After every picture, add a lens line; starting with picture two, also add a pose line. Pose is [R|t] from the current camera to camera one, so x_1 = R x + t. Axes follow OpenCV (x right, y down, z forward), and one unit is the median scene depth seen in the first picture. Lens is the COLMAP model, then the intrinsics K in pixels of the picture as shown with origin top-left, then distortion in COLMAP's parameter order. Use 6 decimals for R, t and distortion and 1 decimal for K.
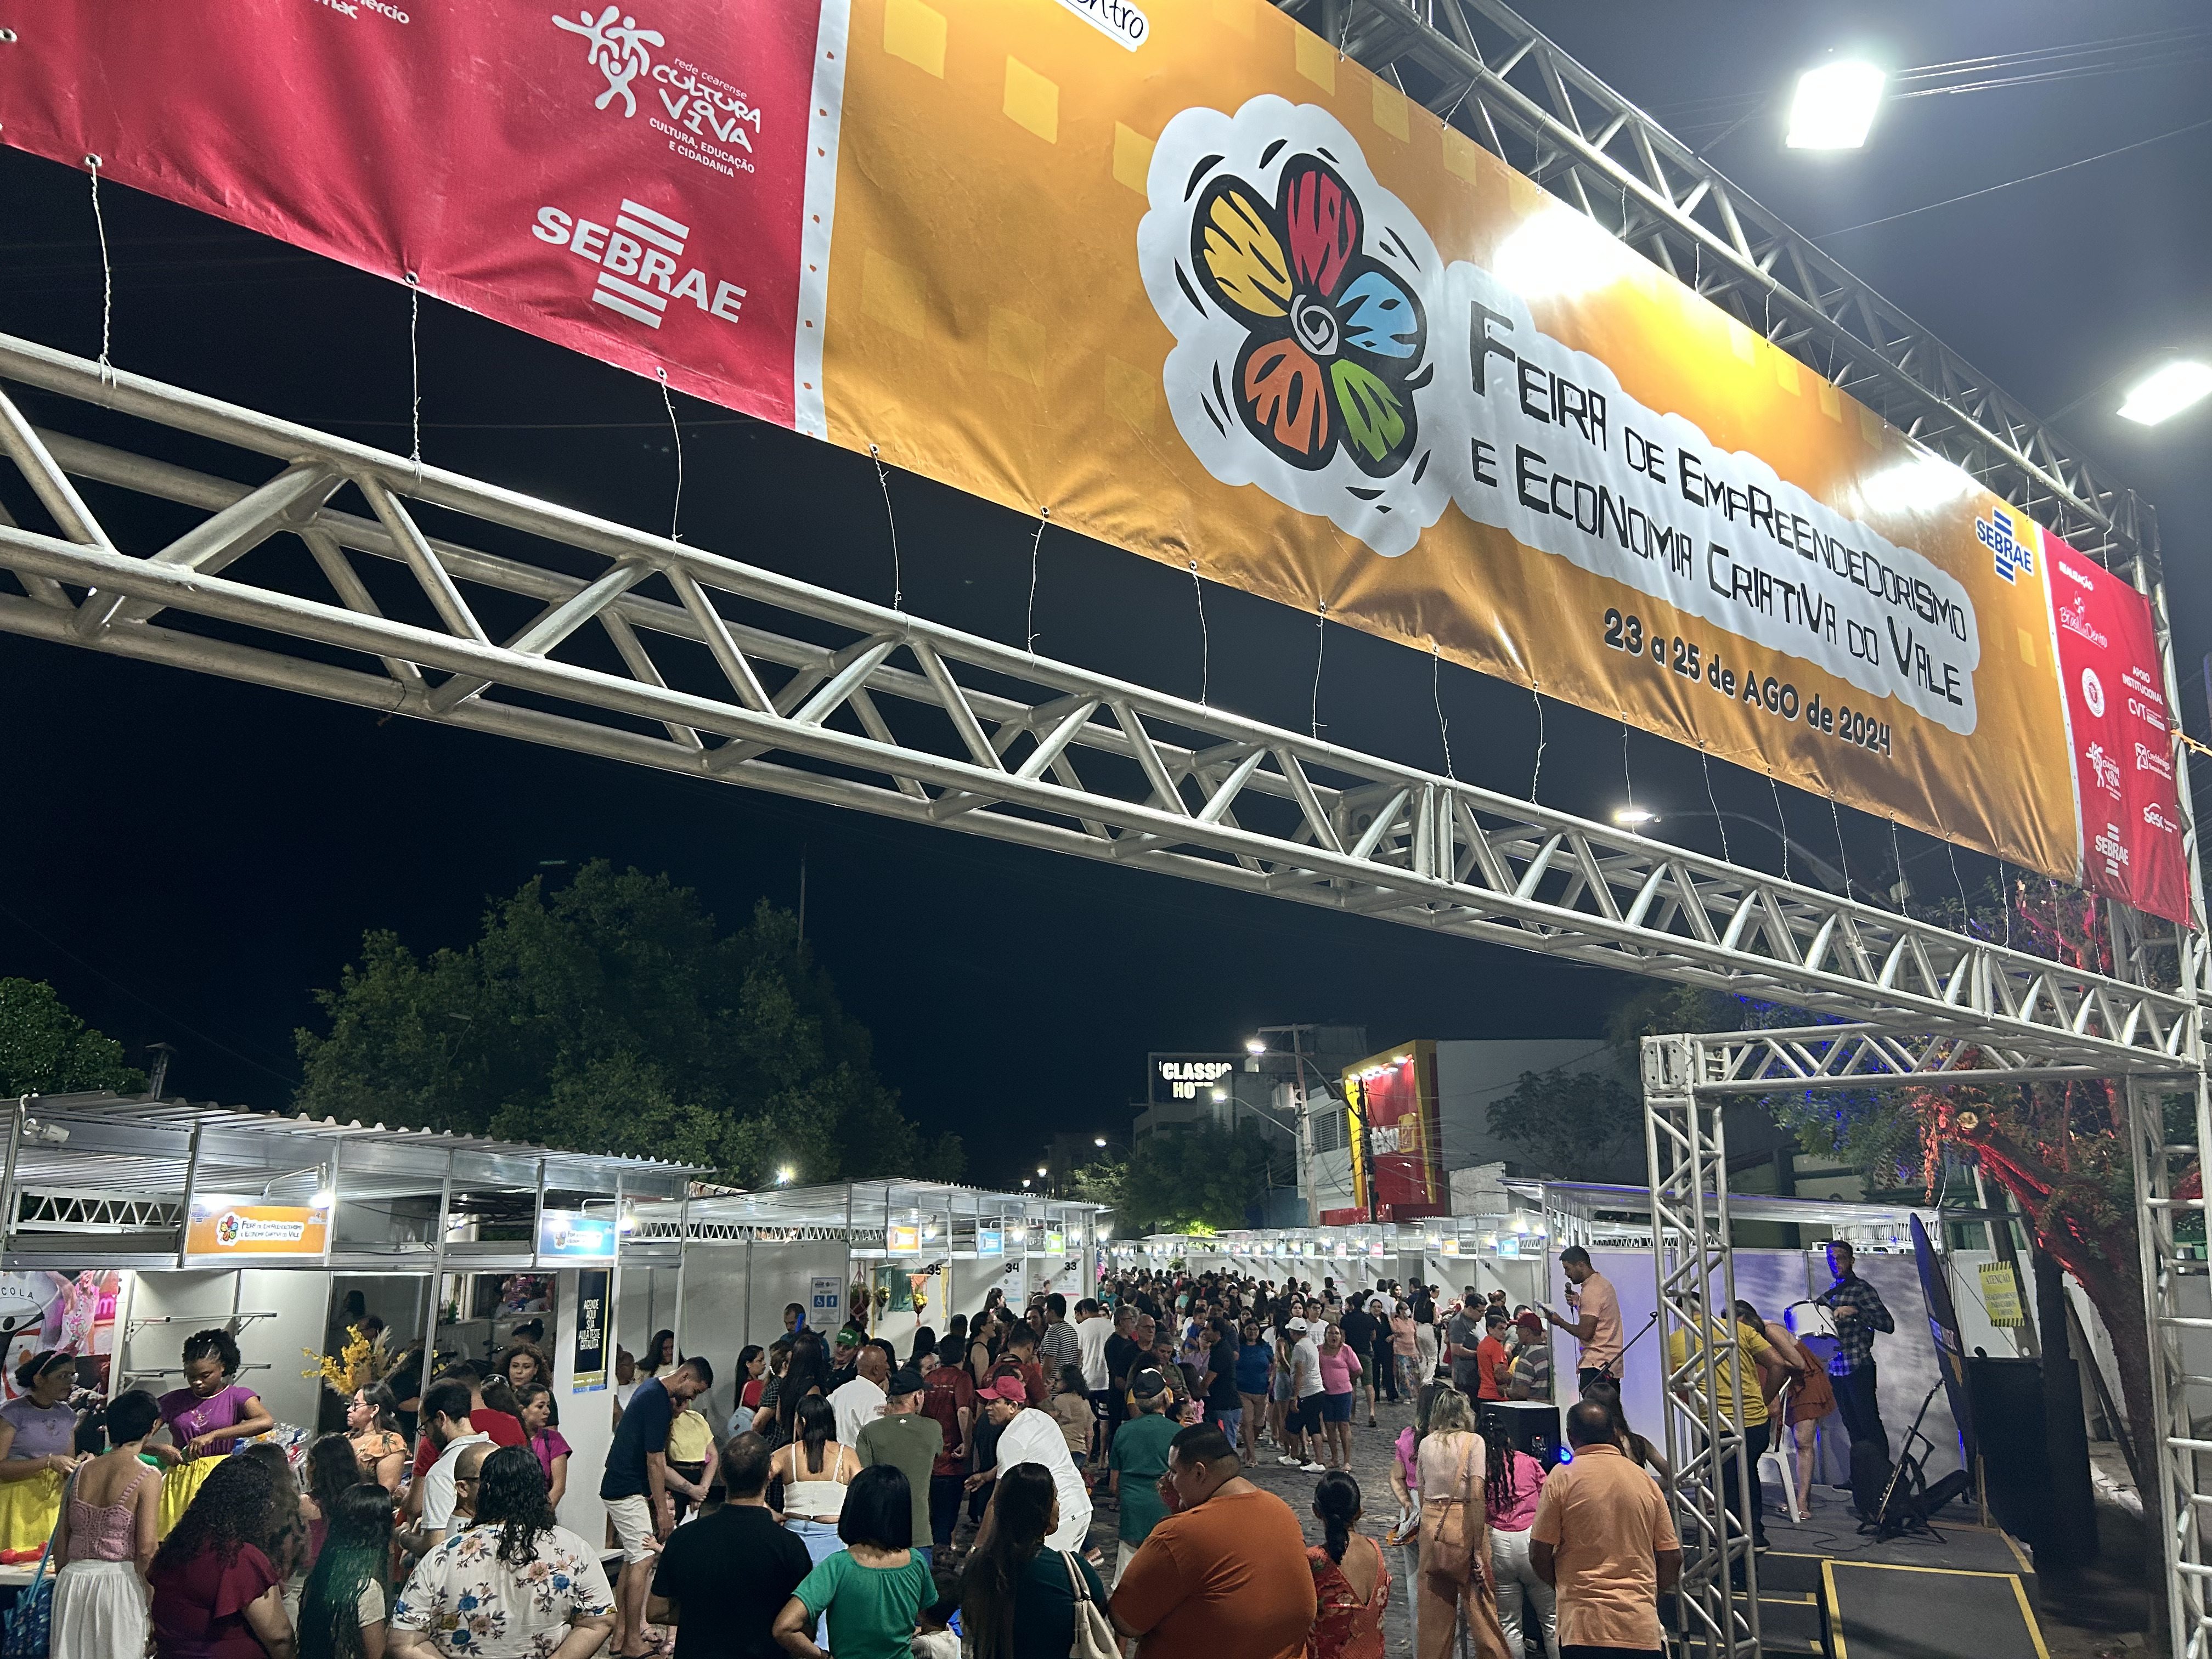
lens RADIAL K [[1656.0, 0, 1088.2], [0, 1656.0, 823.1], [0, 0, 1]] dist [0.047899, -0.052148]
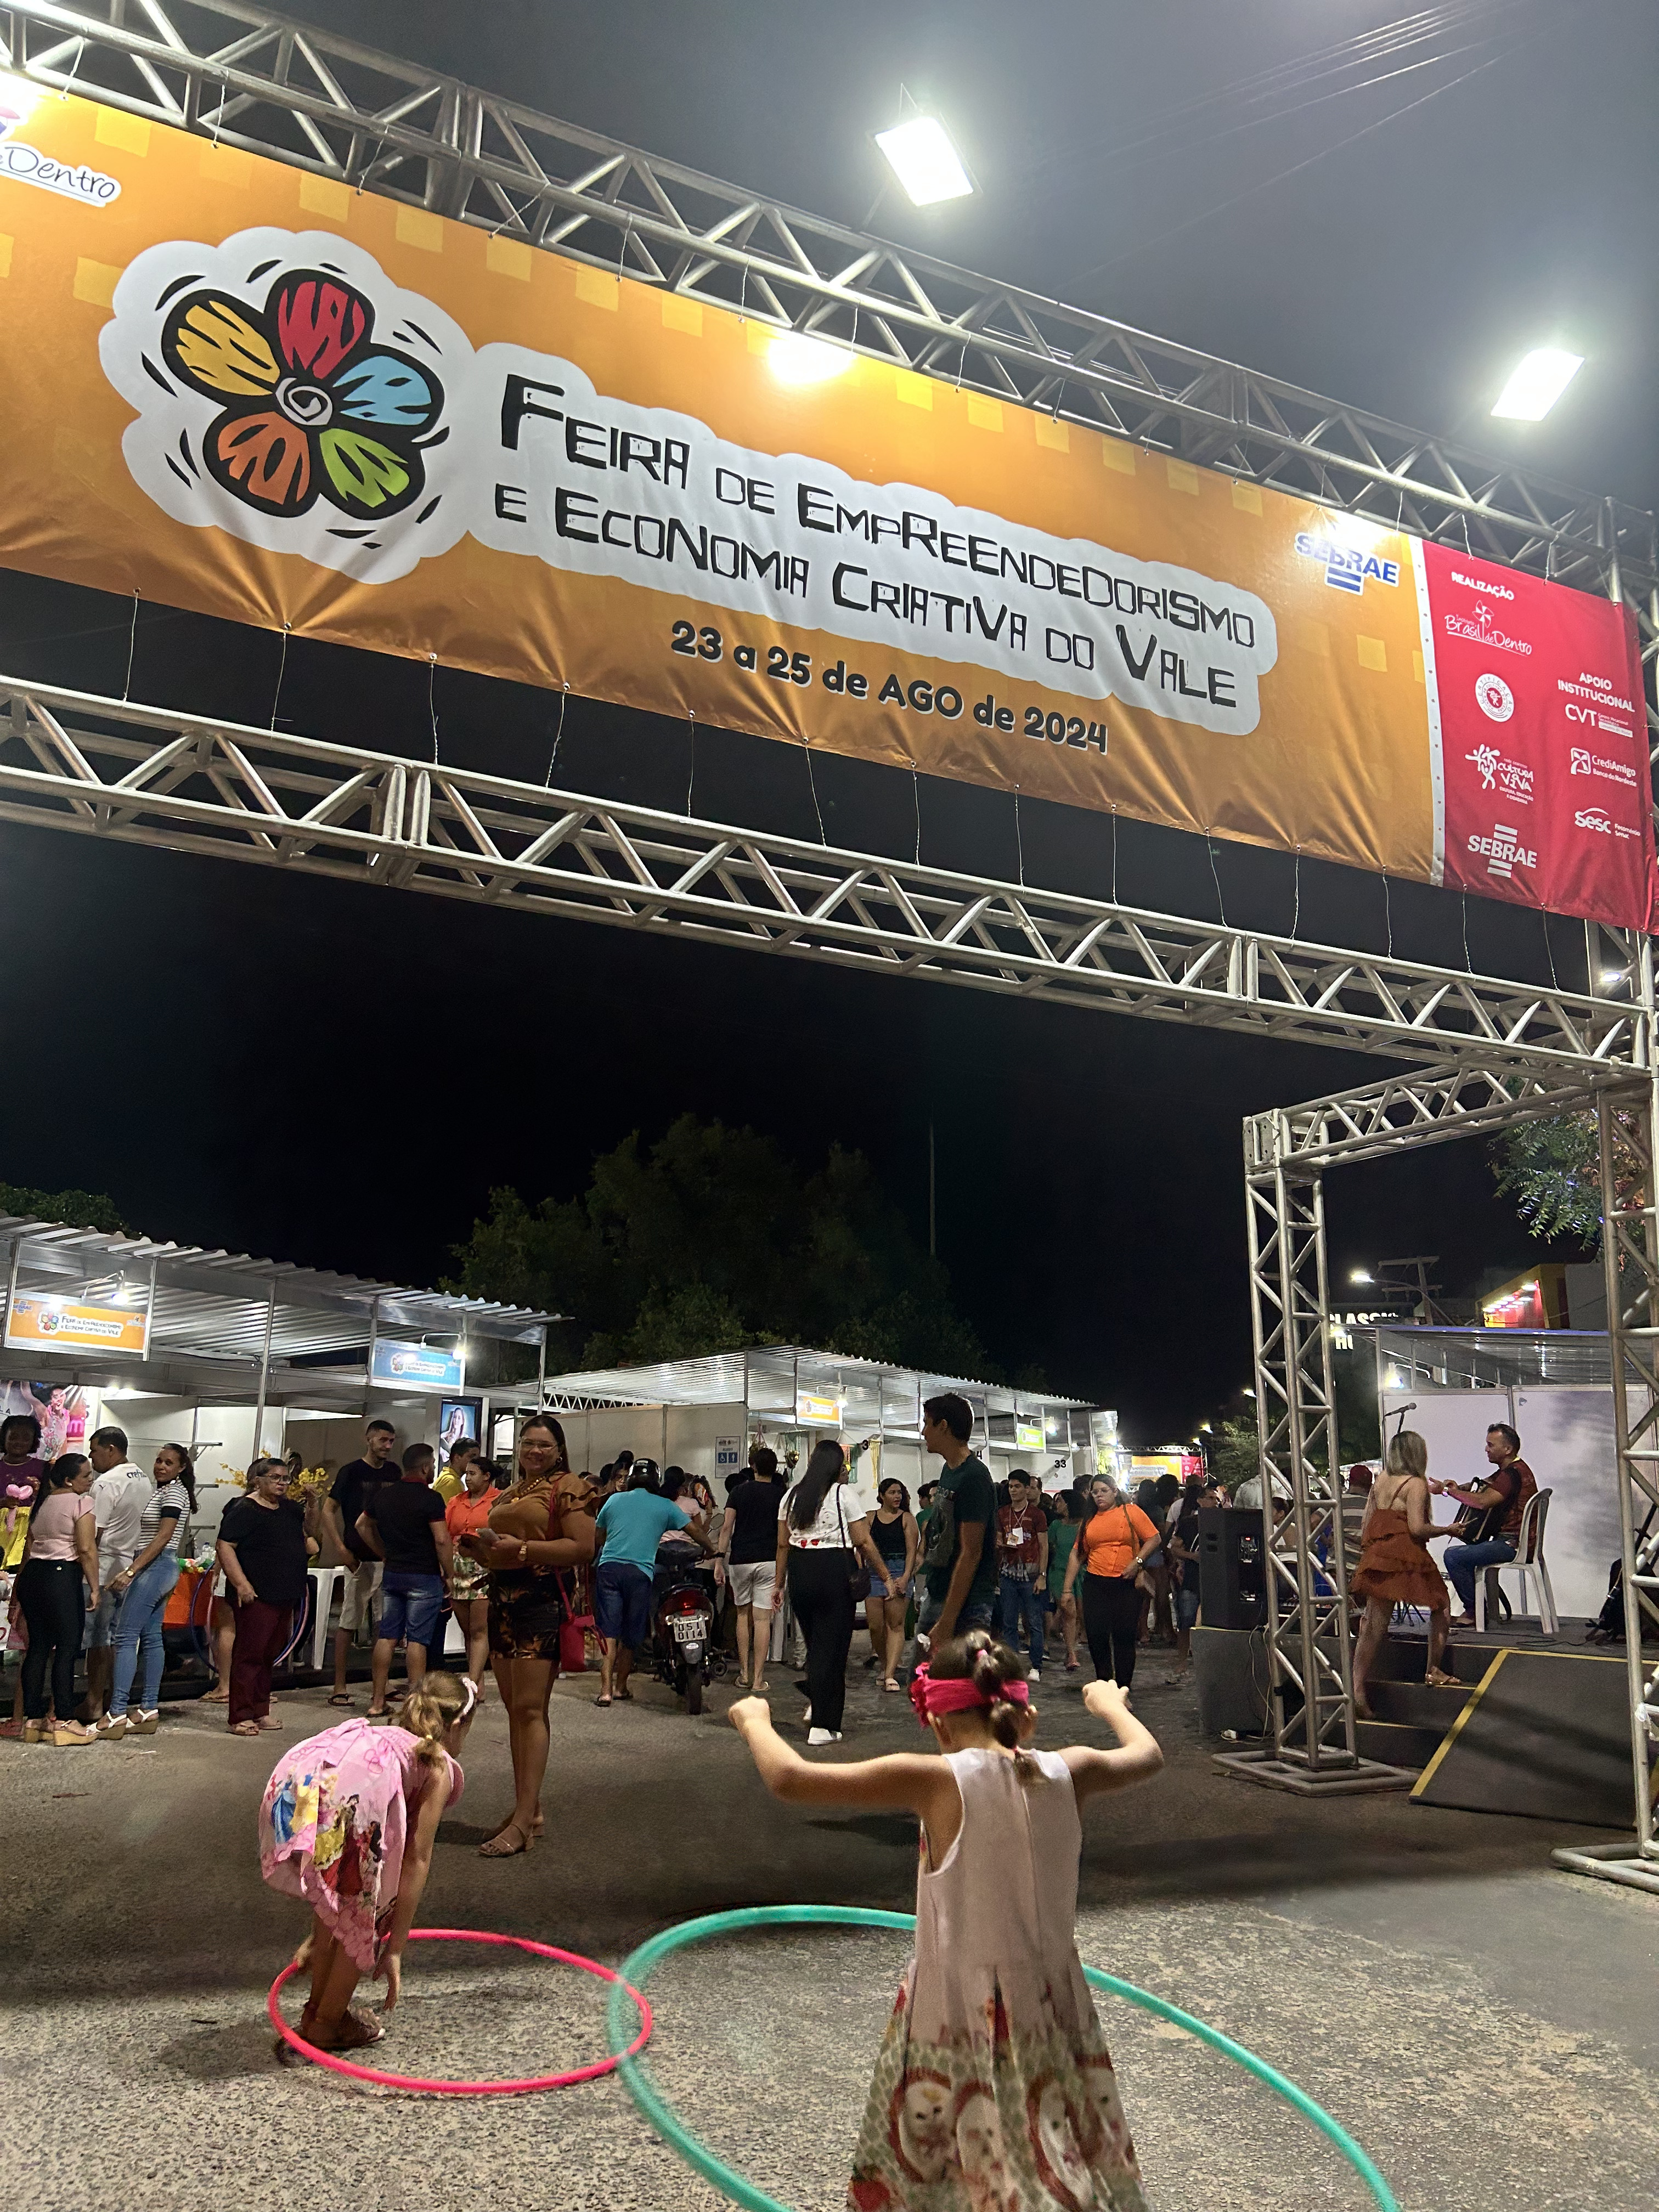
lens RADIAL K [[1656.0, 0, 827.1], [0, 1656.0, 1098.9], [0, 0, 1]] dist [0.047899, -0.052148]
pose [[0.963387, -0.056282, -0.262141, 0.351081], [0.057117, 0.998358, -0.004440, 0.106897], [0.261961, -0.010695, 0.965019, -0.046220]]
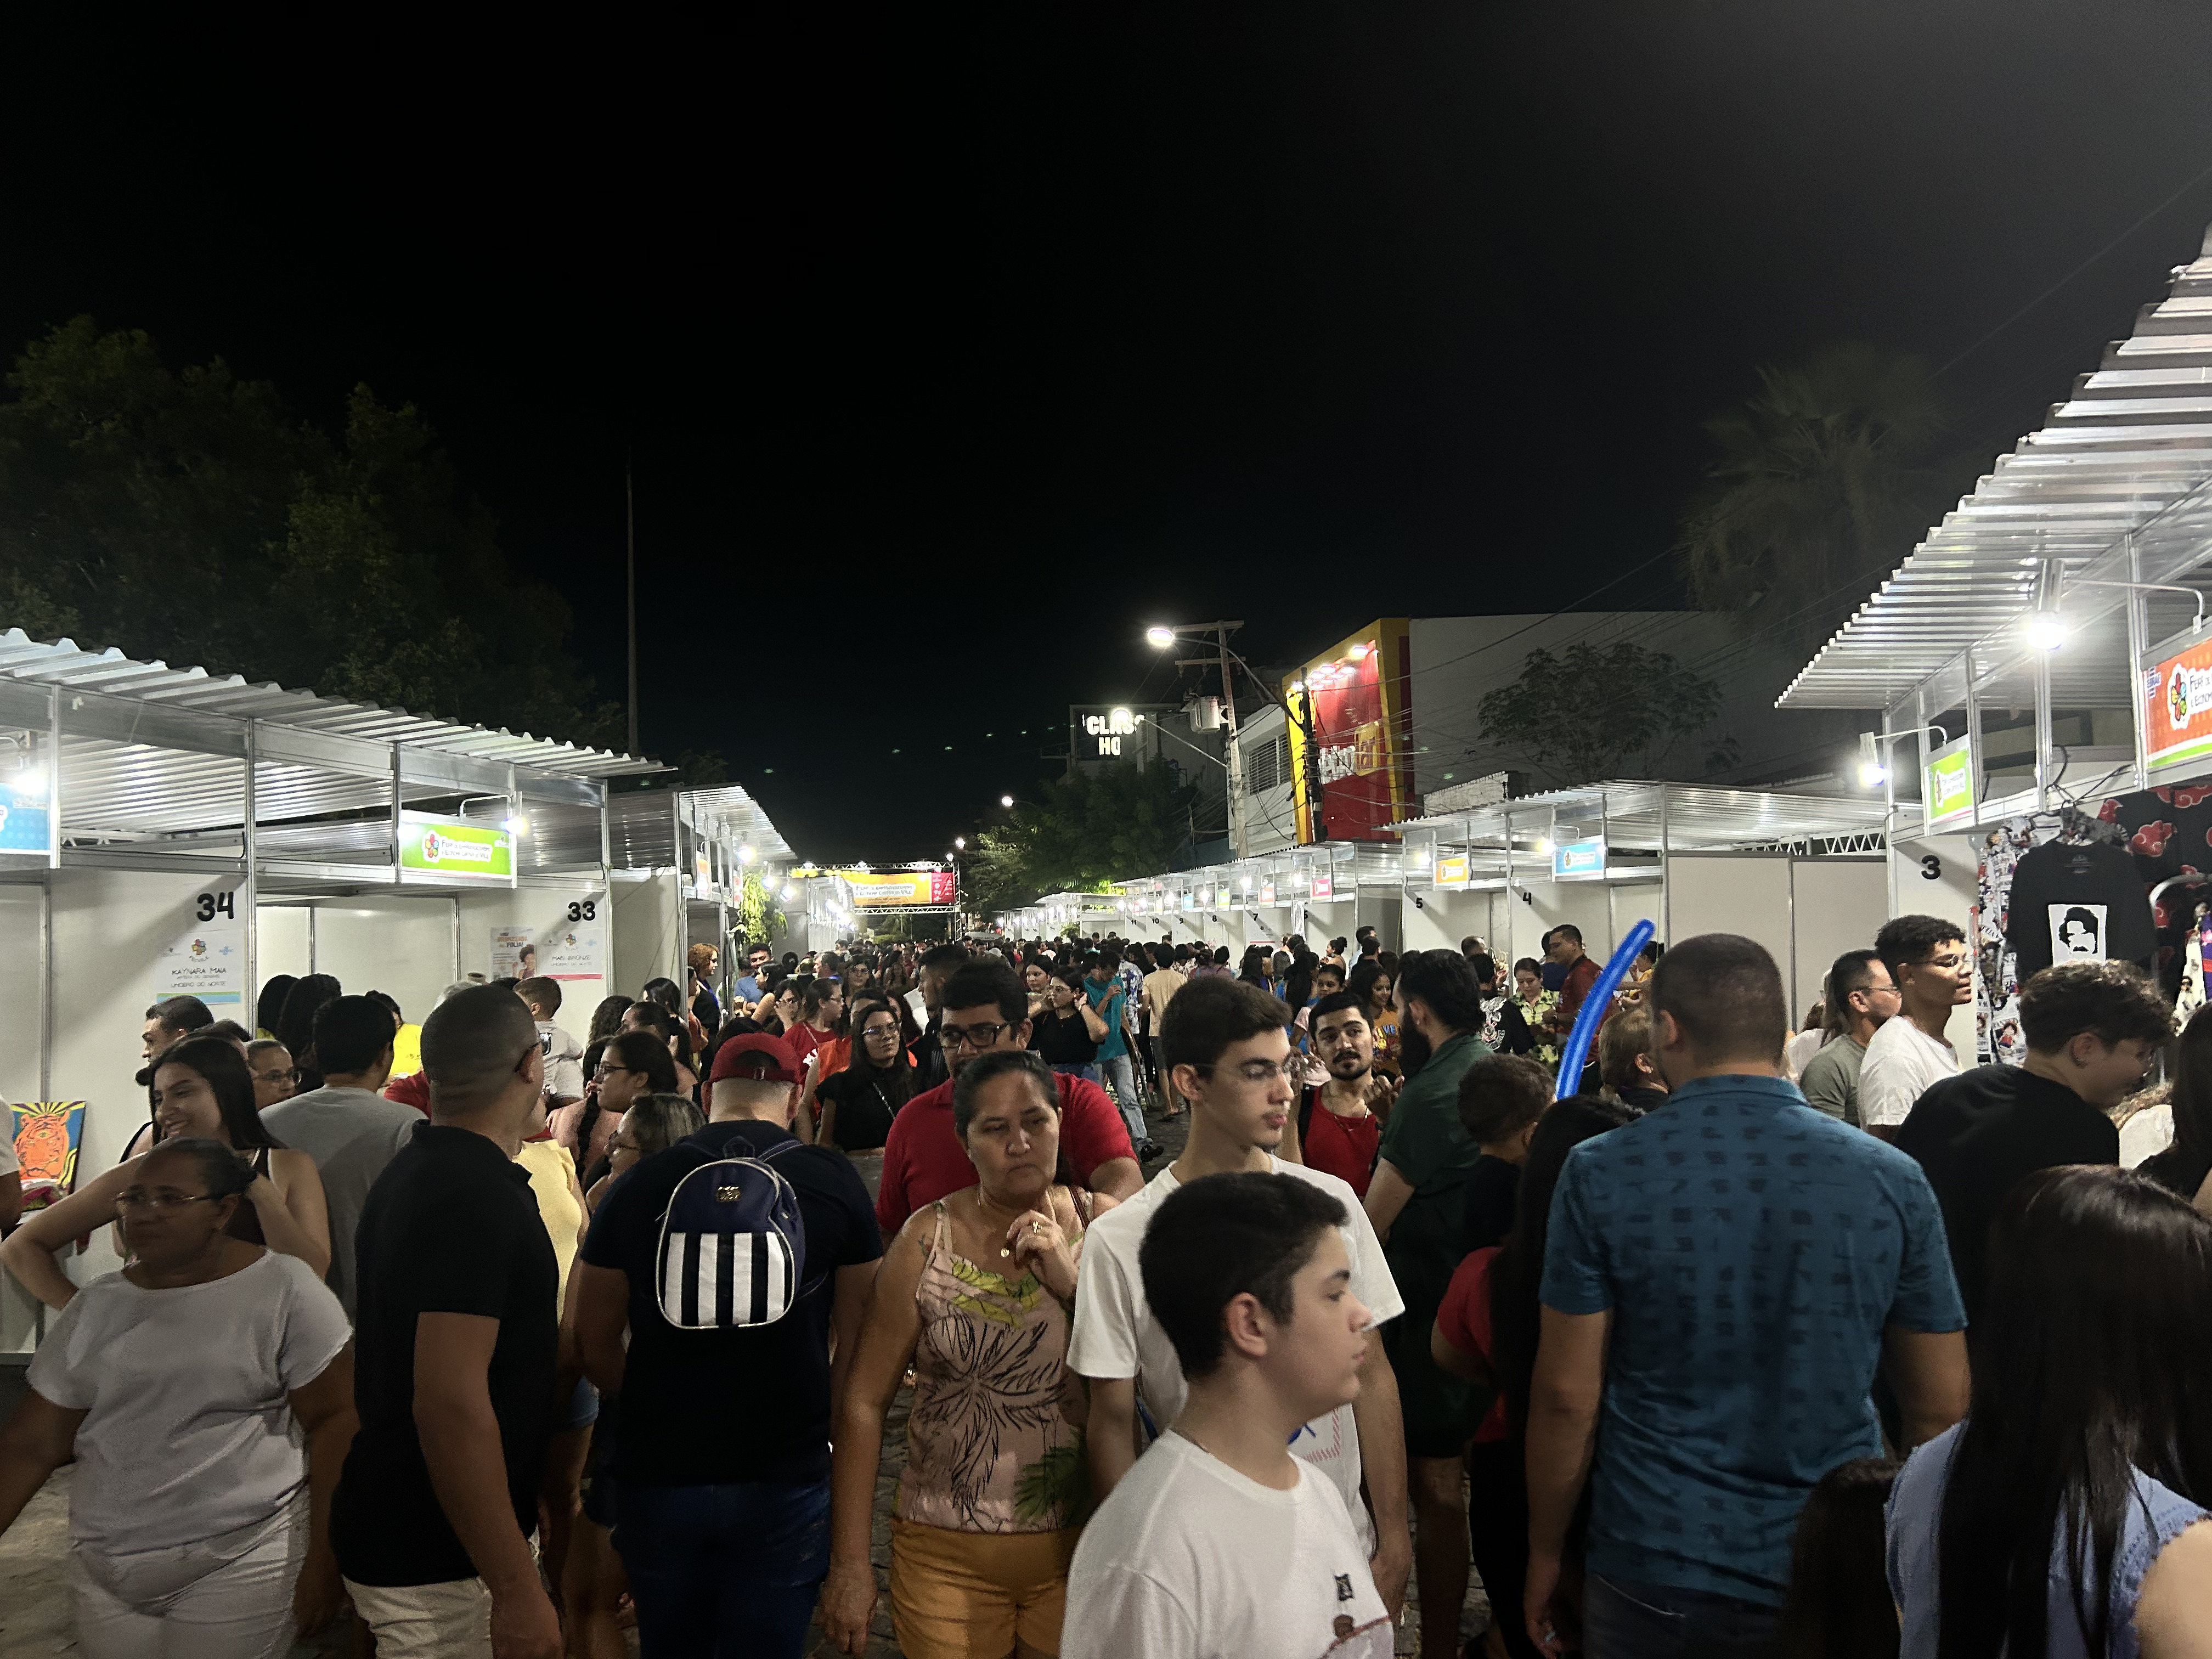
lens RADIAL K [[1656.0, 0, 1089.9], [0, 1656.0, 848.2], [0, 0, 1]] dist [0.047899, -0.052148]
pose [[0.999302, -0.027649, 0.025116, 0.284173], [0.022035, 0.979275, 0.201334, 0.455651], [-0.030163, -0.200640, 0.979201, 1.583512]]
